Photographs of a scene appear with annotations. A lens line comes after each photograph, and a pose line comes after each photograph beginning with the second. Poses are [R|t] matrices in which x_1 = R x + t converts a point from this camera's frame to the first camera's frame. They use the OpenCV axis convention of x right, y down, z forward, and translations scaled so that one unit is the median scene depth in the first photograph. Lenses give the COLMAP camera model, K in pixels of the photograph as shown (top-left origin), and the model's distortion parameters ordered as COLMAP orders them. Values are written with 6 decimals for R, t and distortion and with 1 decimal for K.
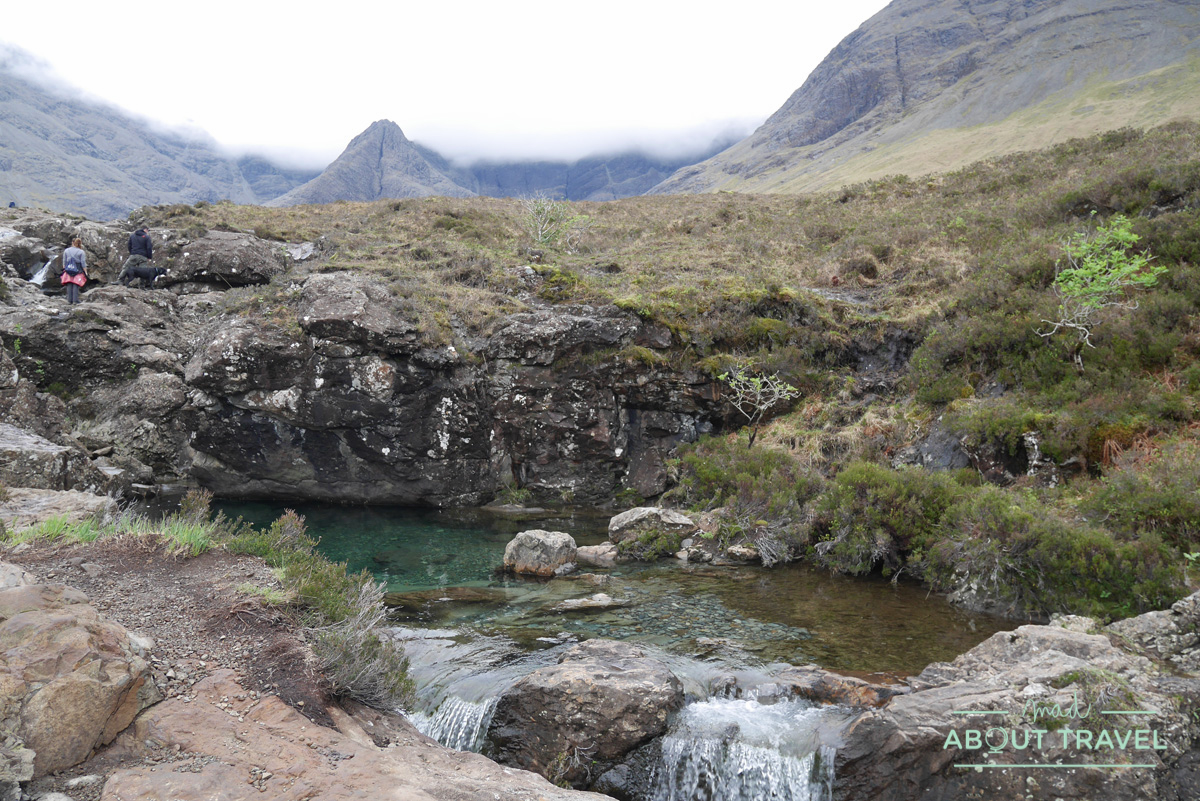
lens RADIAL K [[857.8, 0, 600.1], [0, 857.8, 399.3], [0, 0, 1]] dist [-0.077040, 0.033425]
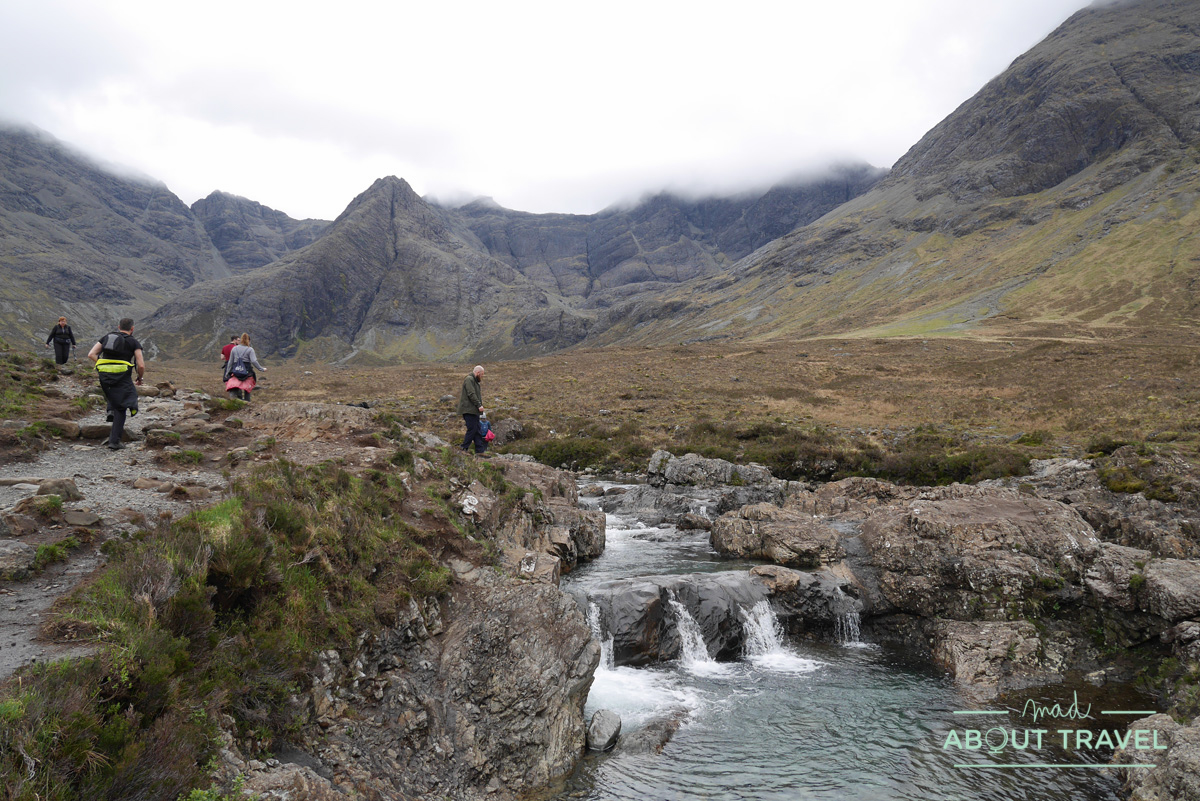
lens RADIAL K [[857.8, 0, 599.2], [0, 857.8, 398.5], [0, 0, 1]] dist [-0.077040, 0.033425]
pose [[0.997661, -0.007379, 0.067960, -0.197867], [0.013255, 0.996169, -0.086434, -0.053571], [-0.067062, 0.087132, 0.993937, 0.283738]]
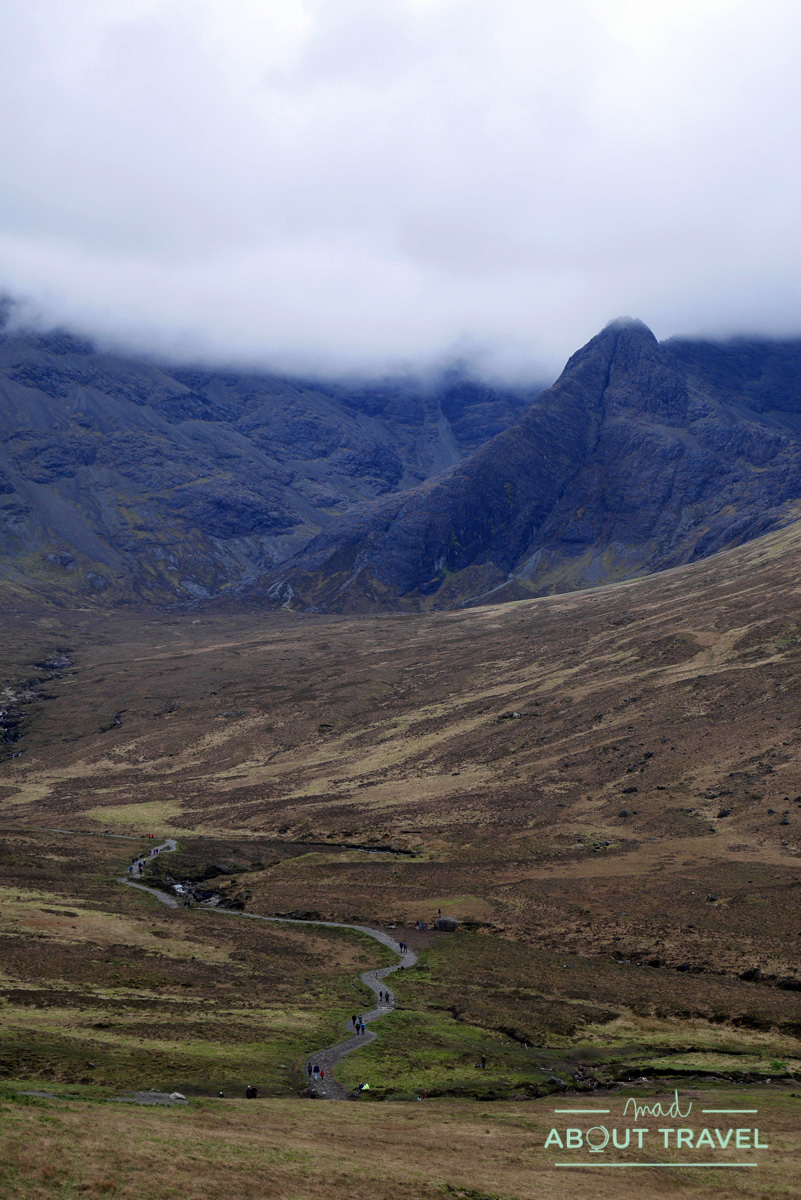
lens RADIAL K [[2148.4, 0, 408.5], [0, 2148.4, 598.1], [0, 0, 1]] dist [0.018314, 0.000000]
pose [[0.880244, -0.048535, -0.472032, 0.610294], [0.001819, 0.995093, -0.098926, 0.038641], [0.474517, 0.086221, 0.876013, -0.748118]]
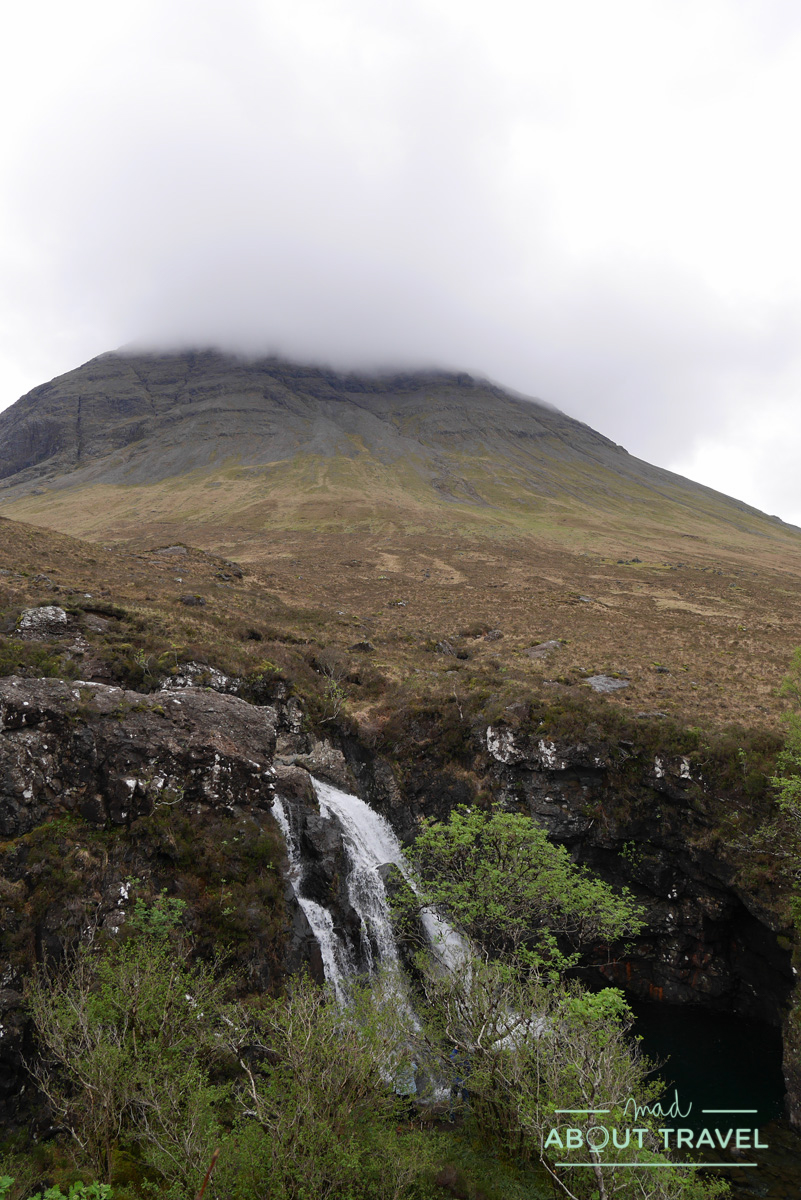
lens RADIAL K [[857.8, 0, 398.1], [0, 857.8, 592.6], [0, 0, 1]] dist [-0.077040, 0.033425]
pose [[0.786916, 0.079730, 0.611887, 0.024760], [0.029628, 0.985592, -0.166526, 0.016739], [-0.616348, 0.149171, 0.773216, -0.073336]]
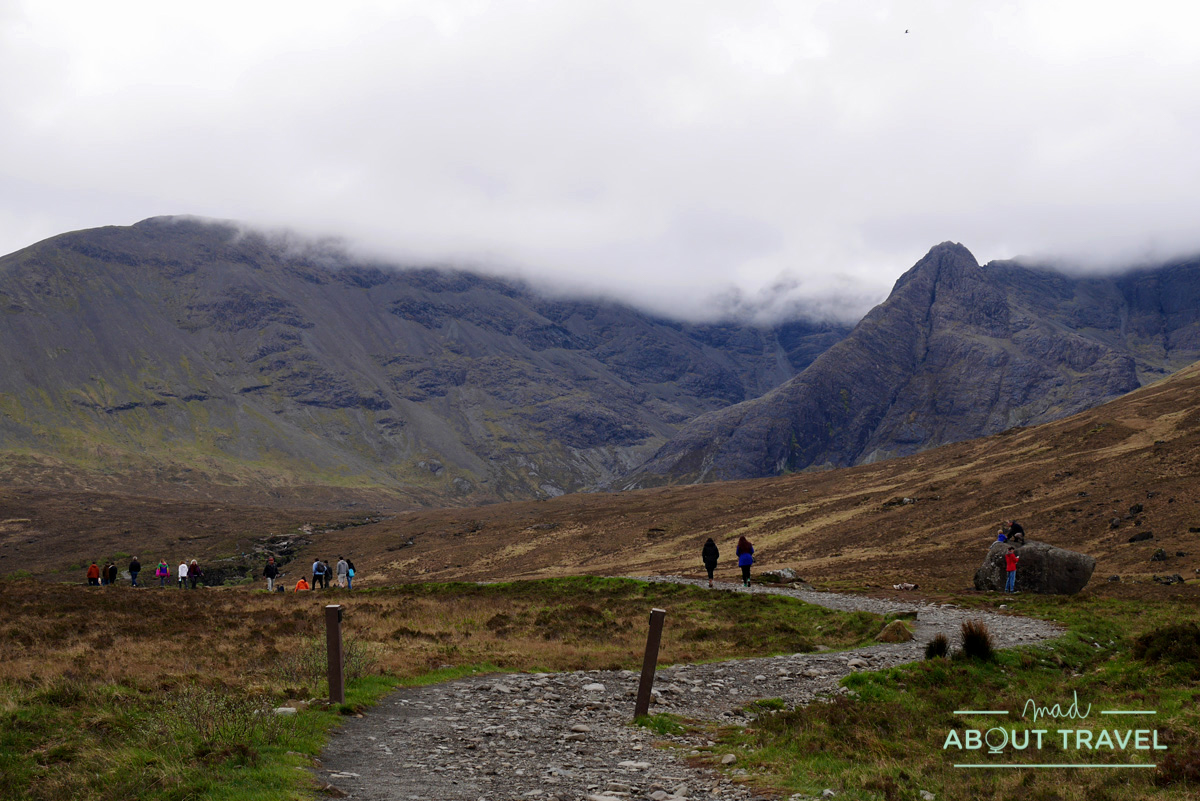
lens RADIAL K [[1766.0, 0, 599.0], [0, 1766.0, 402.2], [0, 0, 1]] dist [-0.020740, 0.000000]
pose [[0.836251, -0.101099, -0.538946, 0.462696], [0.004702, 0.984143, -0.177317, 0.062896], [0.548327, 0.145747, 0.823466, -0.482372]]
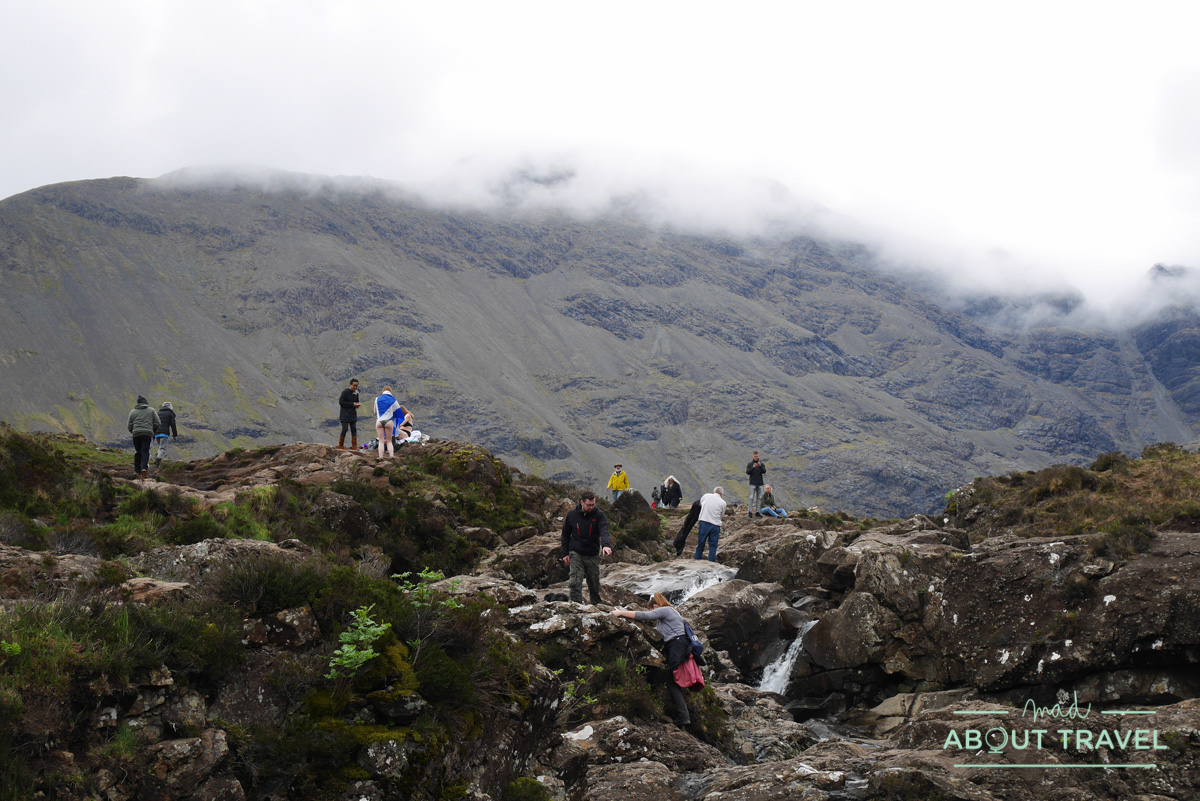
lens RADIAL K [[2148.4, 0, 601.7], [0, 2148.4, 407.5], [0, 0, 1]] dist [0.018314, 0.000000]
pose [[0.792870, -0.127442, -0.595915, -0.003386], [-0.012945, 0.974145, -0.225554, -0.001441], [0.609253, 0.186549, 0.770721, 0.003307]]
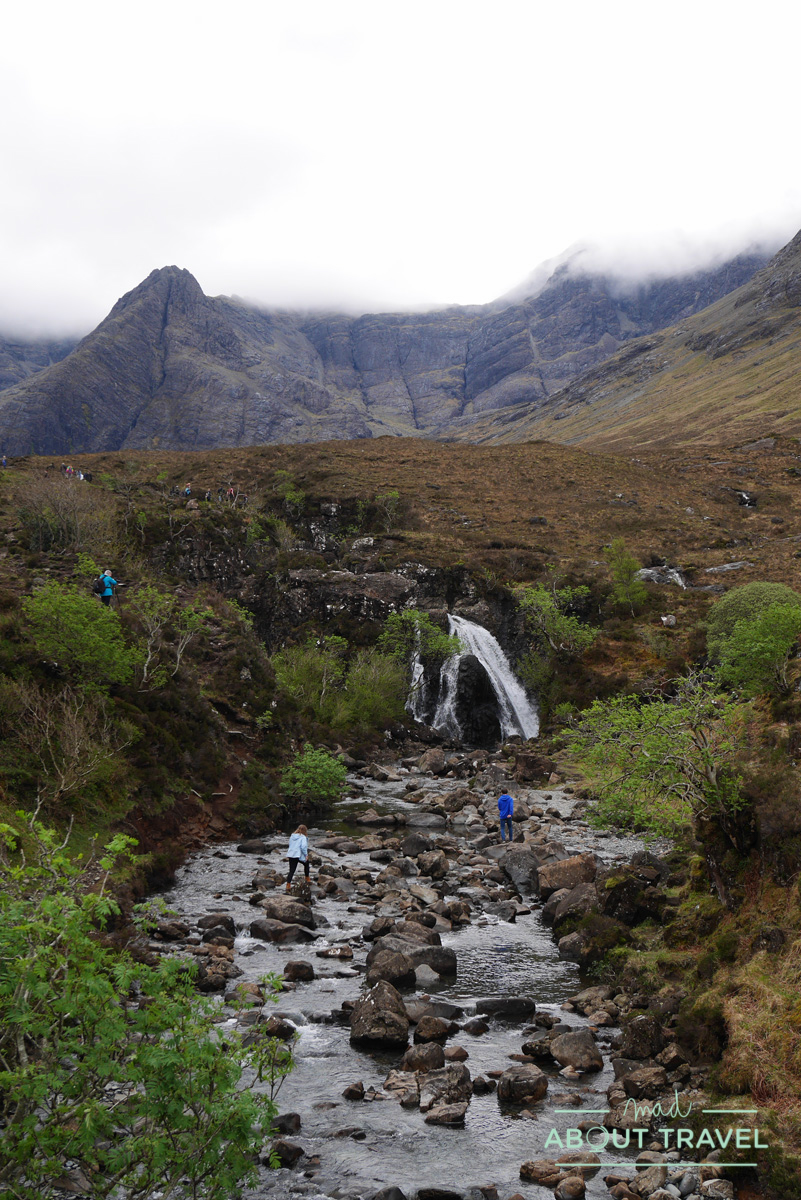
lens RADIAL K [[1521.8, 0, 404.2], [0, 1521.8, 599.1], [0, 0, 1]] dist [-0.018594, 0.000000]
pose [[0.995421, -0.002091, -0.095562, 0.045952], [-0.006350, 0.996106, -0.087939, 0.025462], [0.095374, 0.088143, 0.991531, -0.147107]]
